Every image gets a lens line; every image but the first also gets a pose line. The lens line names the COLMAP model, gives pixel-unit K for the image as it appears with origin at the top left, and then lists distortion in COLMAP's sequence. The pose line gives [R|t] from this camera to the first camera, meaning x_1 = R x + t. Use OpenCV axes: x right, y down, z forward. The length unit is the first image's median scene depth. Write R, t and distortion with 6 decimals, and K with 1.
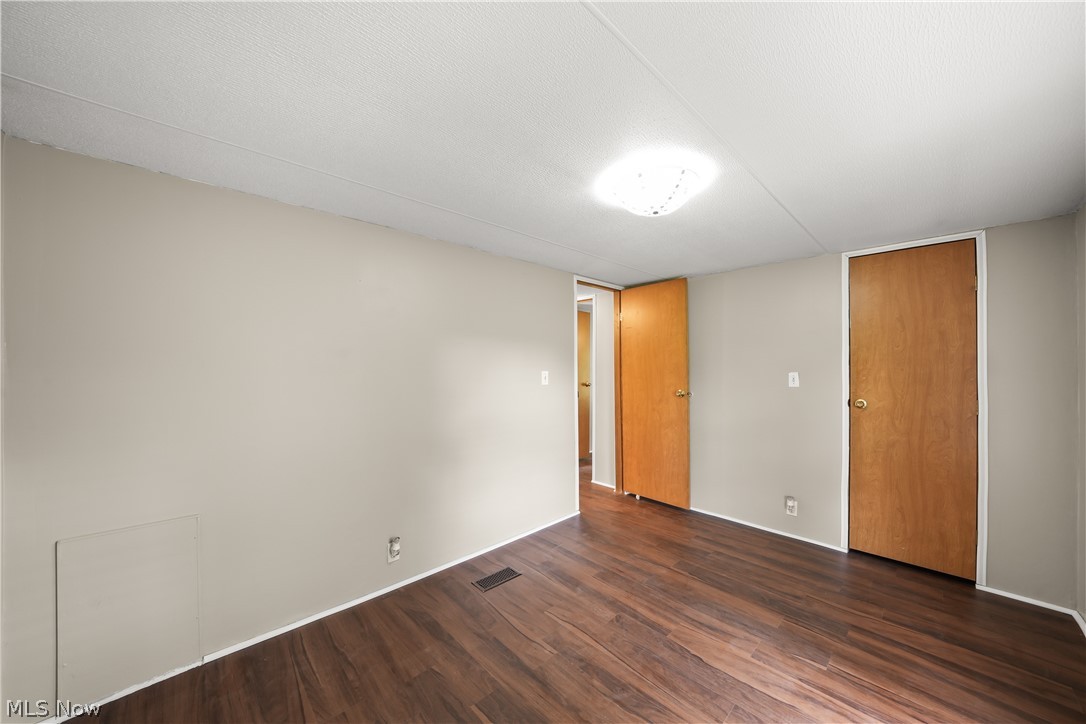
lens RADIAL K [[379.7, 0, 534.9], [0, 379.7, 366.4], [0, 0, 1]] dist [0.000273, 0.000099]
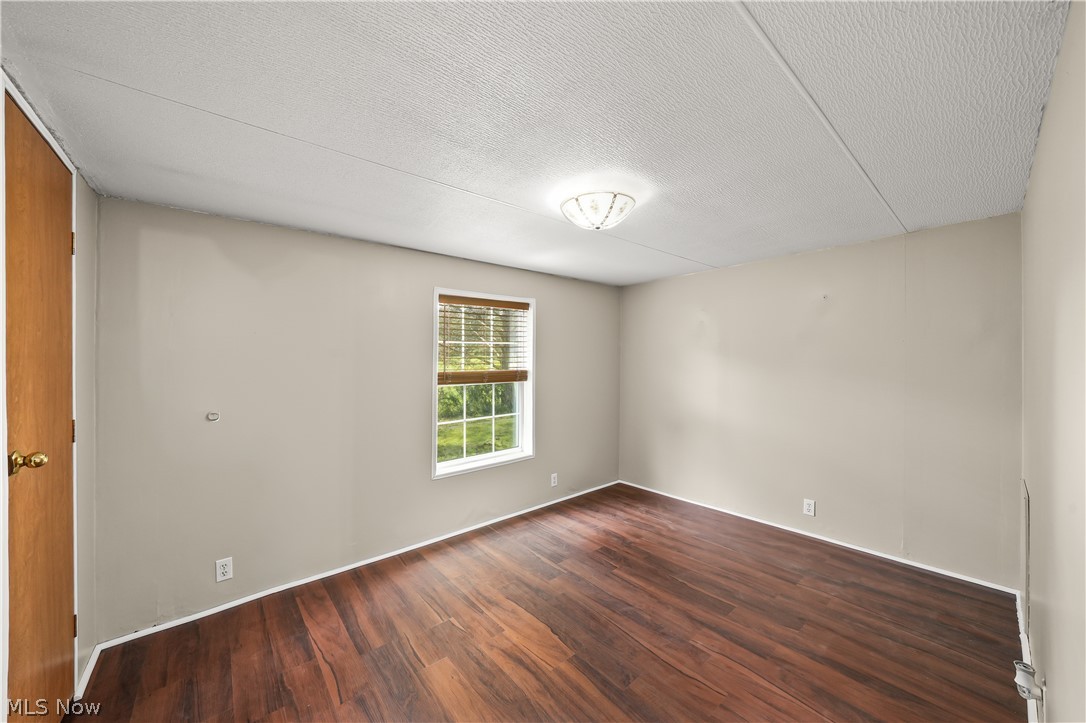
lens RADIAL K [[379.7, 0, 534.9], [0, 379.7, 365.9], [0, 0, 1]] dist [0.000273, 0.000099]
pose [[-0.998322, 0.003919, 0.057775, 0.406315], [0.005095, 0.999783, 0.020212, -0.011112], [-0.057683, 0.020472, -0.998125, 2.006524]]
